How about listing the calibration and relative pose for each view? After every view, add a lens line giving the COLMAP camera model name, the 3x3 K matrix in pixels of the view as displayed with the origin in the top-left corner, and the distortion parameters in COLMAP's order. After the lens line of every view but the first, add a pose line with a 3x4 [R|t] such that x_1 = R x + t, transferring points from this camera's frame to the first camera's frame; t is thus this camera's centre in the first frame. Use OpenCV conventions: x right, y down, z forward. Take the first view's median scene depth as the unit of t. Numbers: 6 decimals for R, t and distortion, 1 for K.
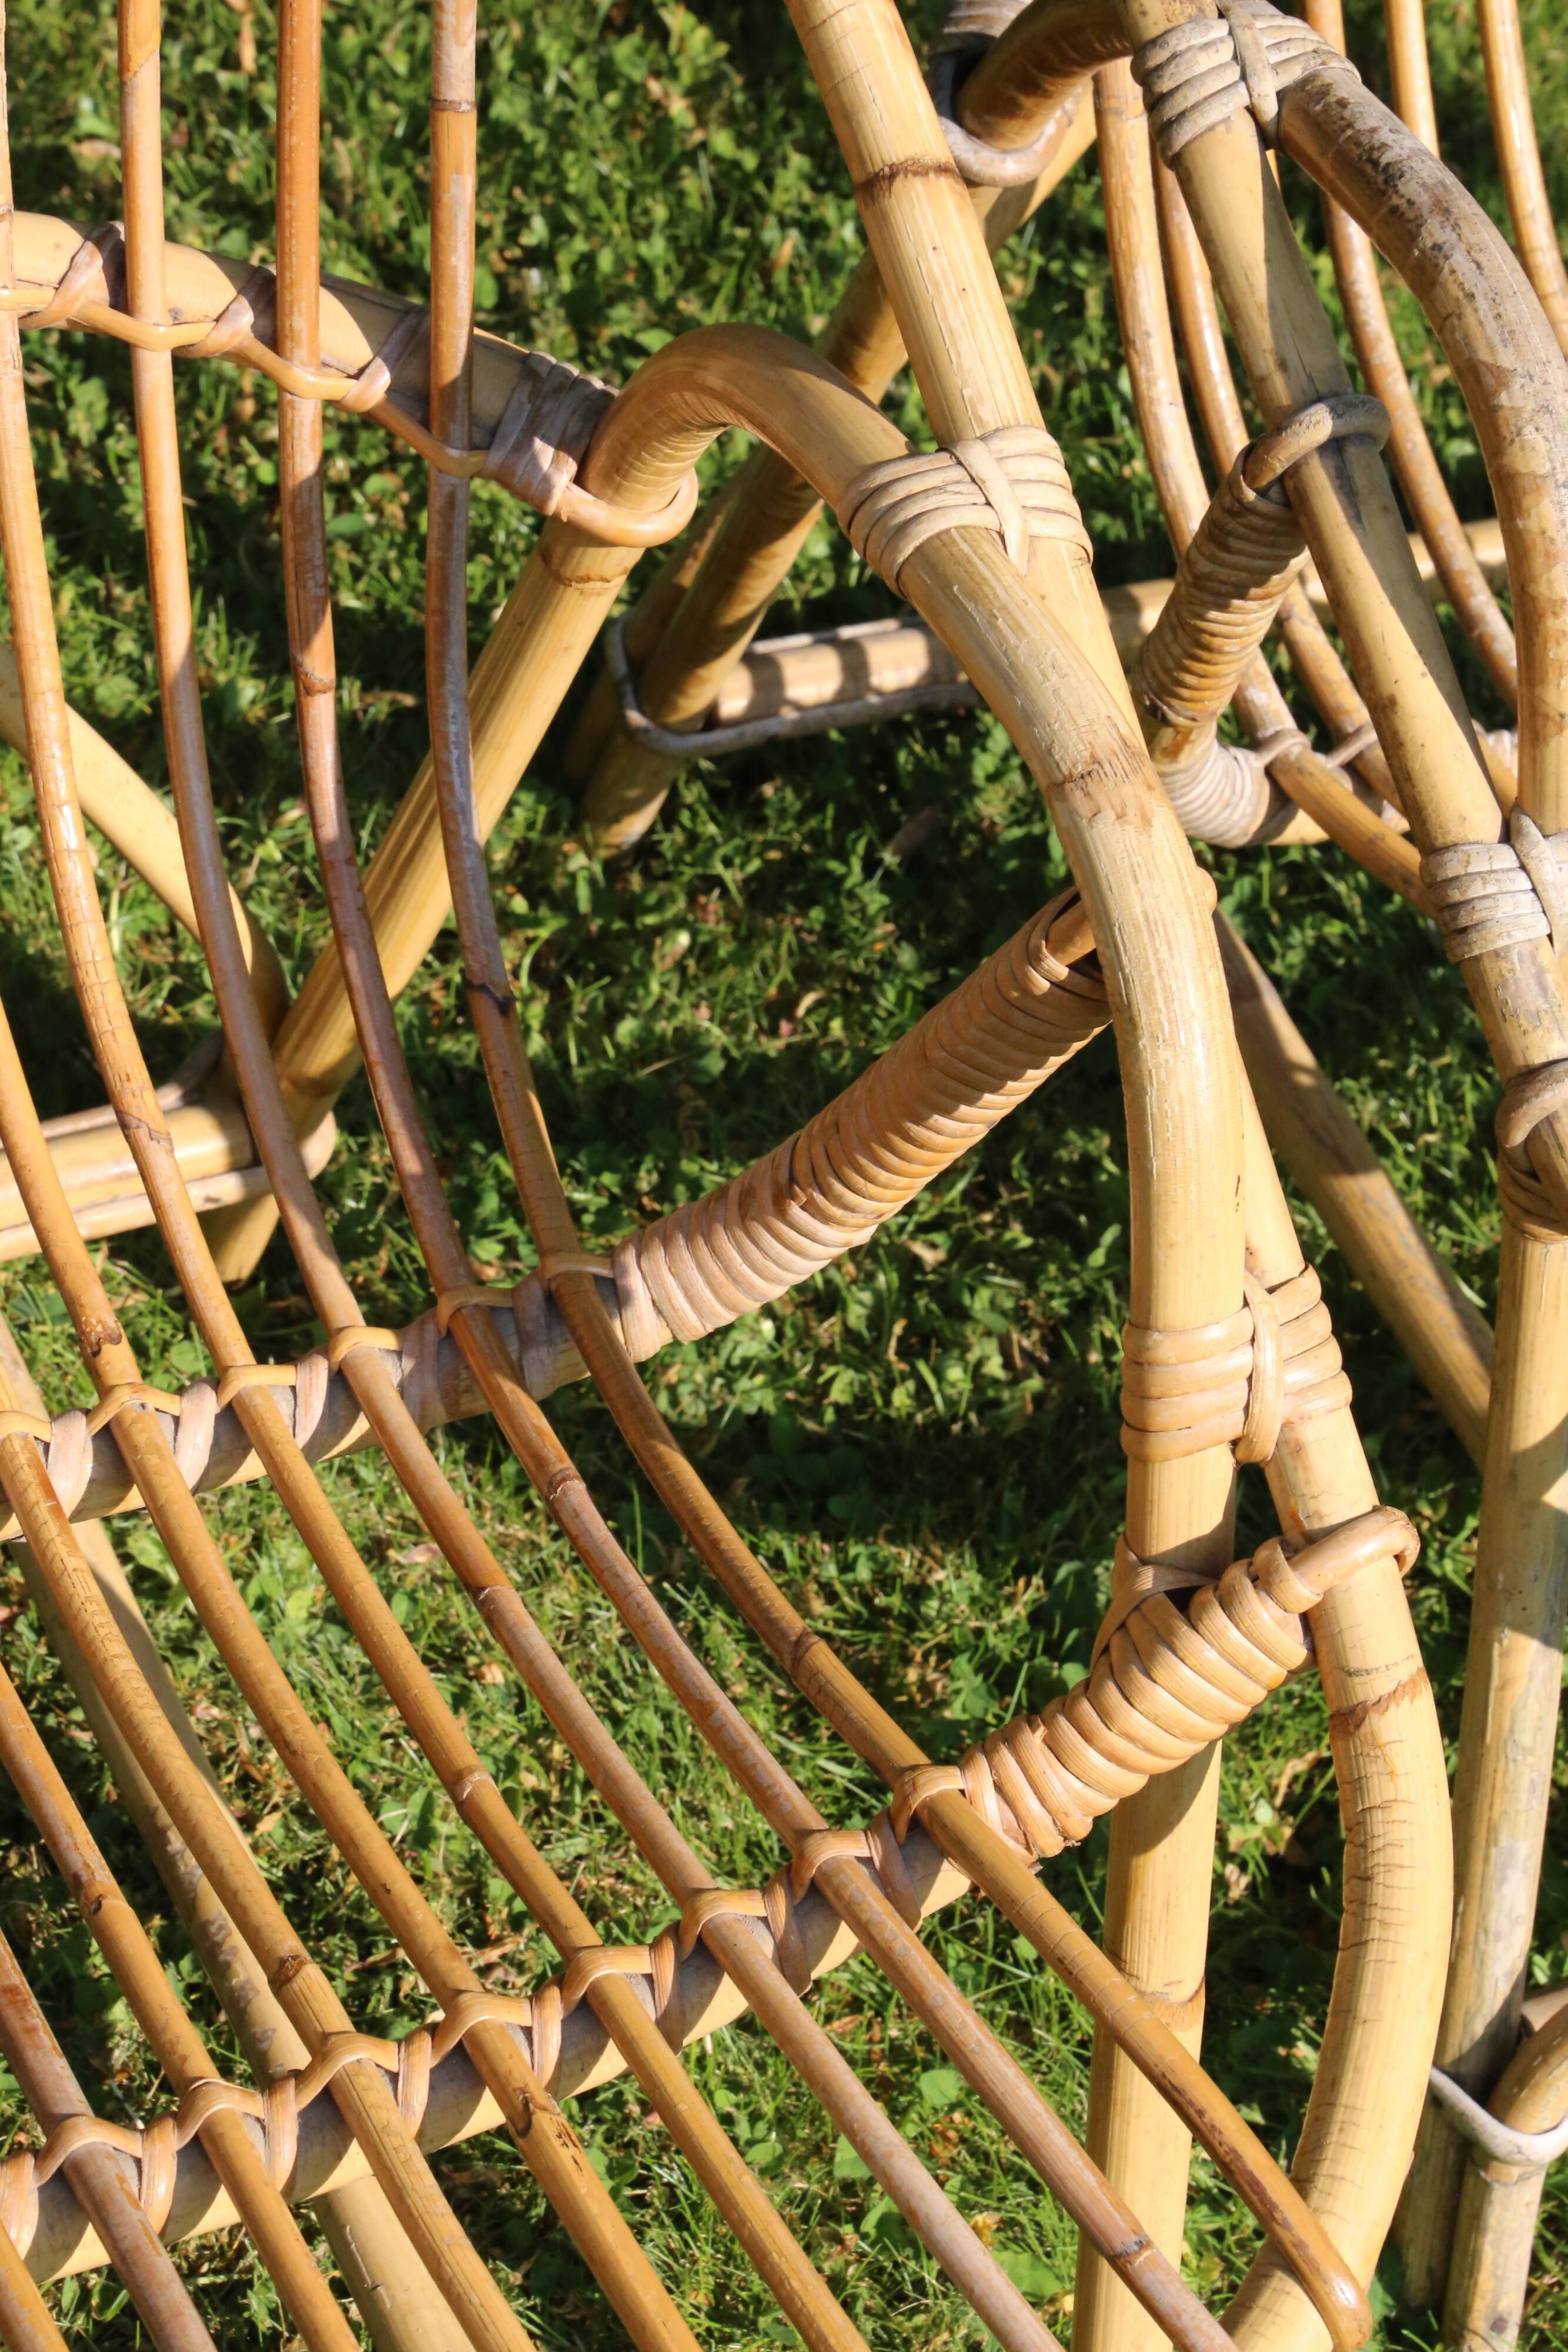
lens RADIAL K [[6800.6, 0, 788.6], [0, 6800.6, 1188.0], [0, 0, 1]] dist [0.549337, 0.000000]
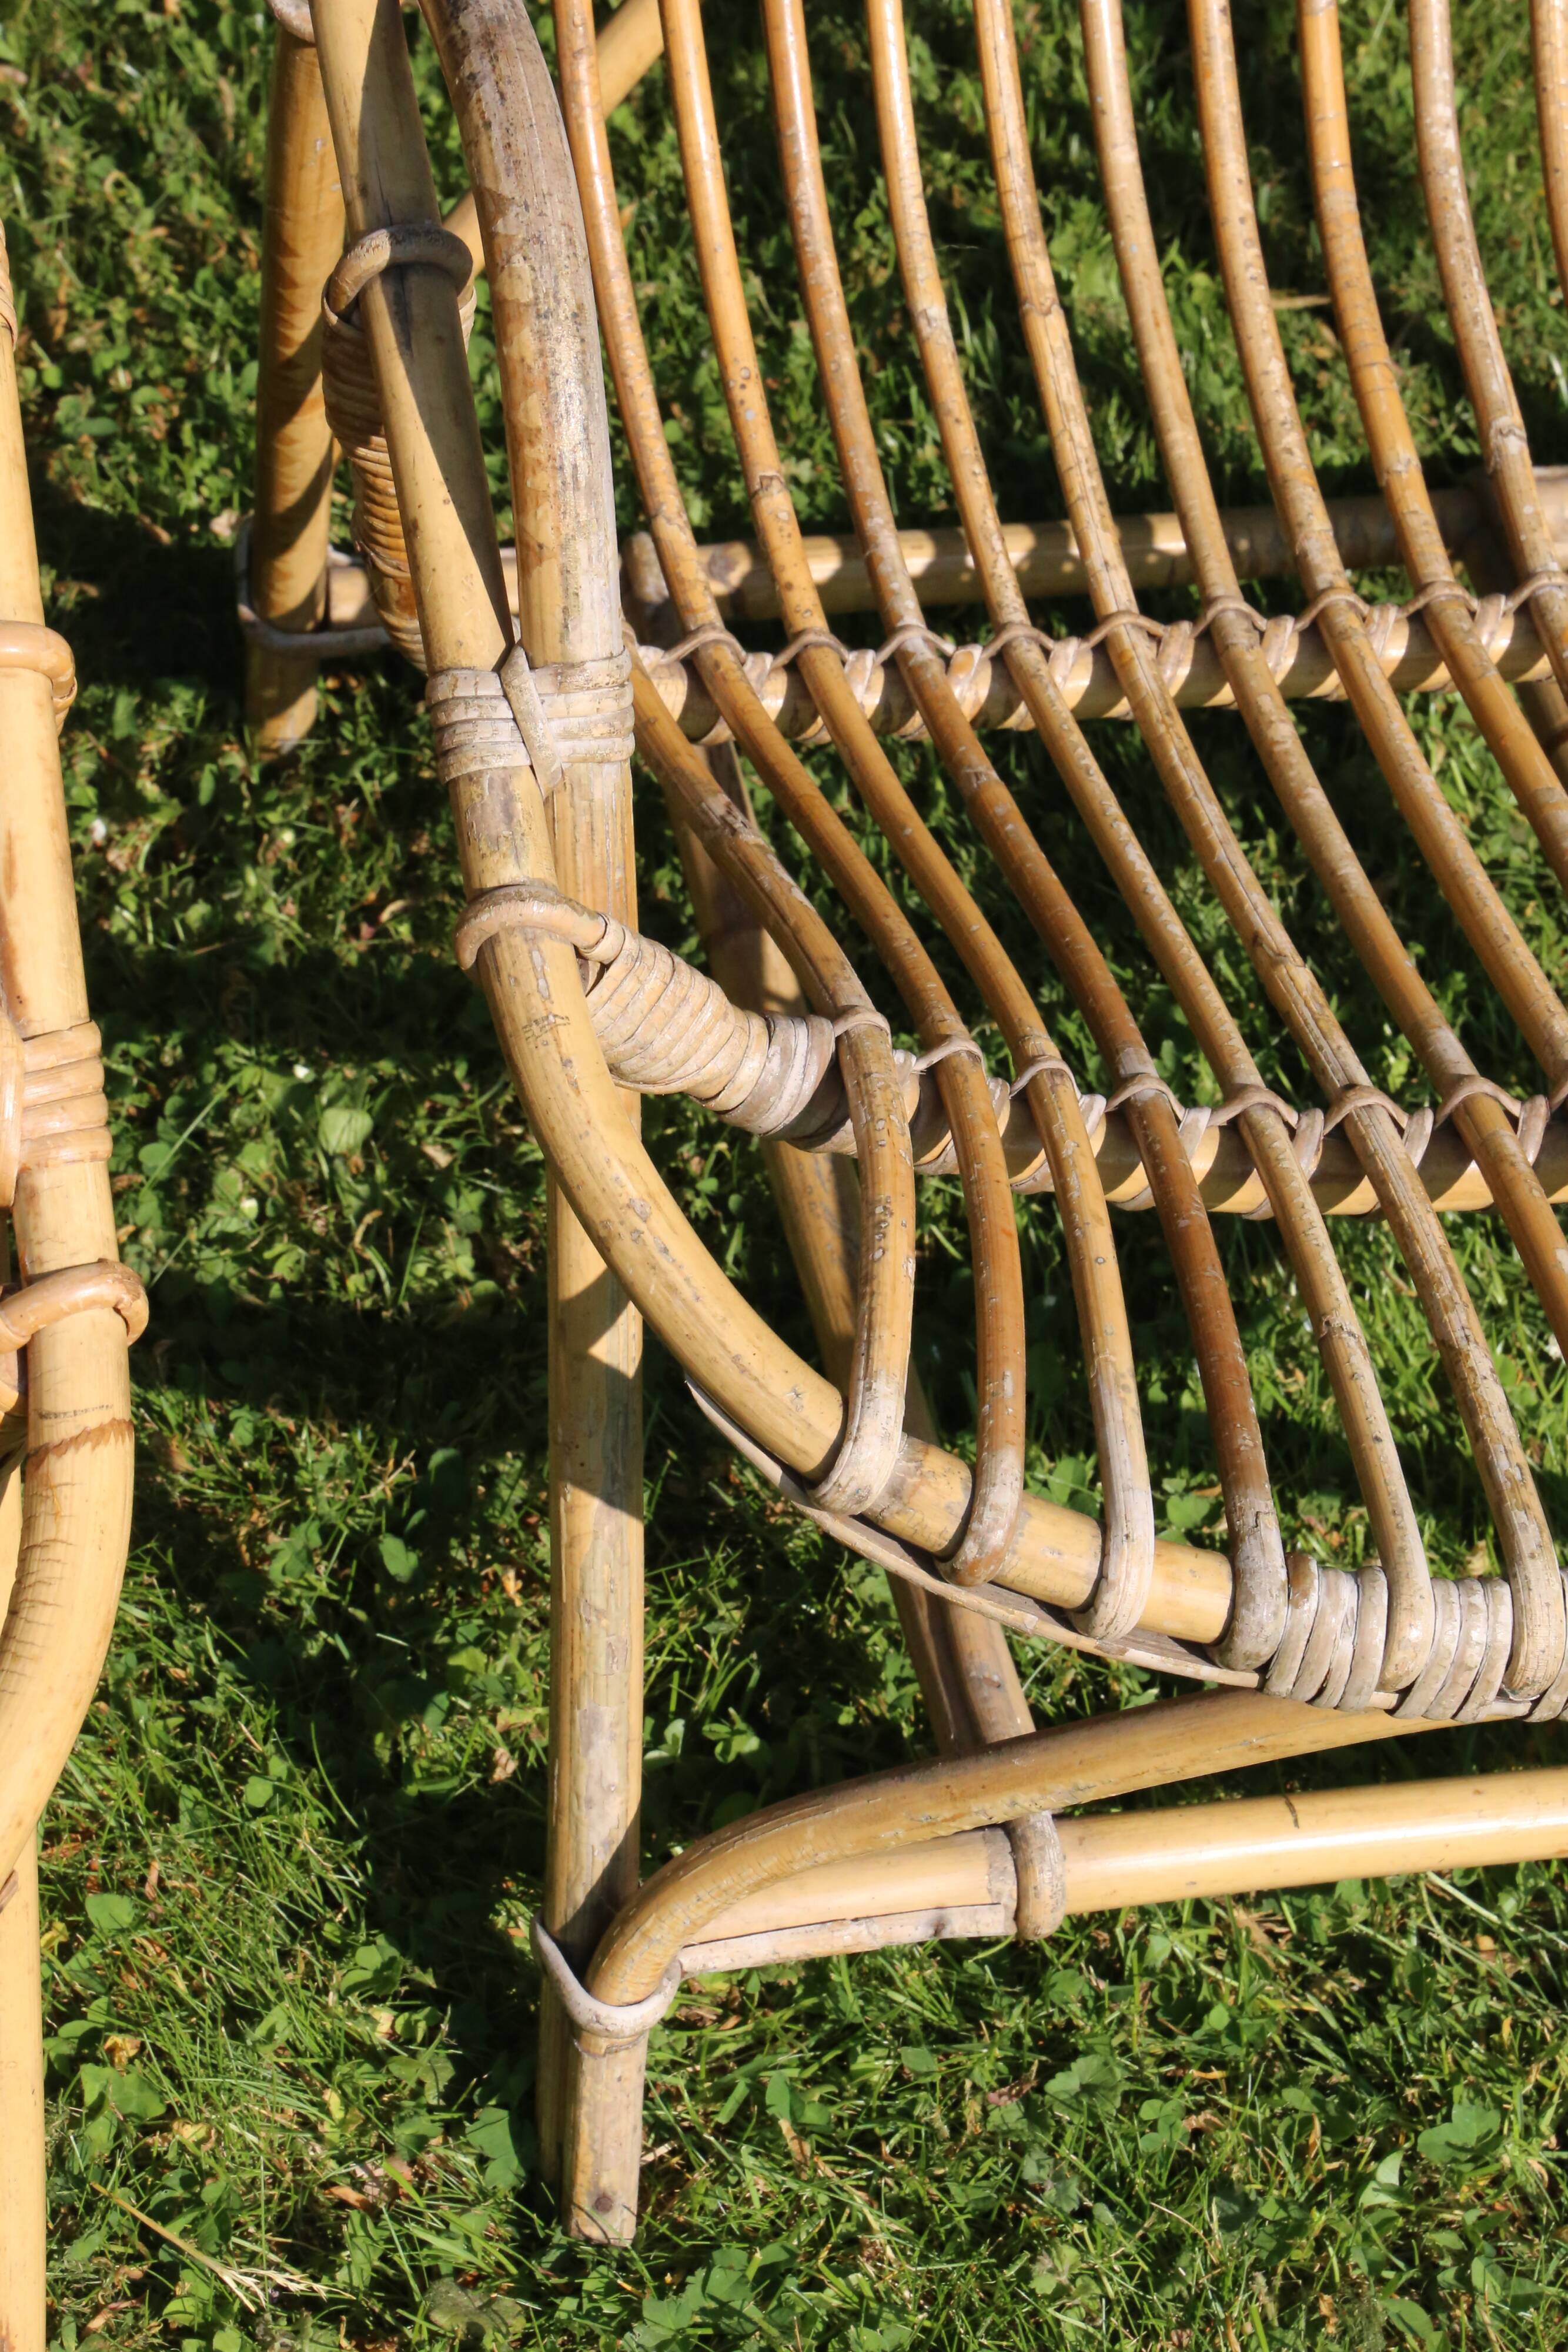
lens RADIAL K [[6800.6, 0, 787.3], [0, 6800.6, 1172.6], [0, 0, 1]] dist [0.549337, 0.000000]
pose [[0.975571, 0.096660, -0.197274, 0.286695], [-0.104957, 0.993961, -0.032021, 0.041443], [0.192988, 0.051944, 0.979825, 0.019300]]
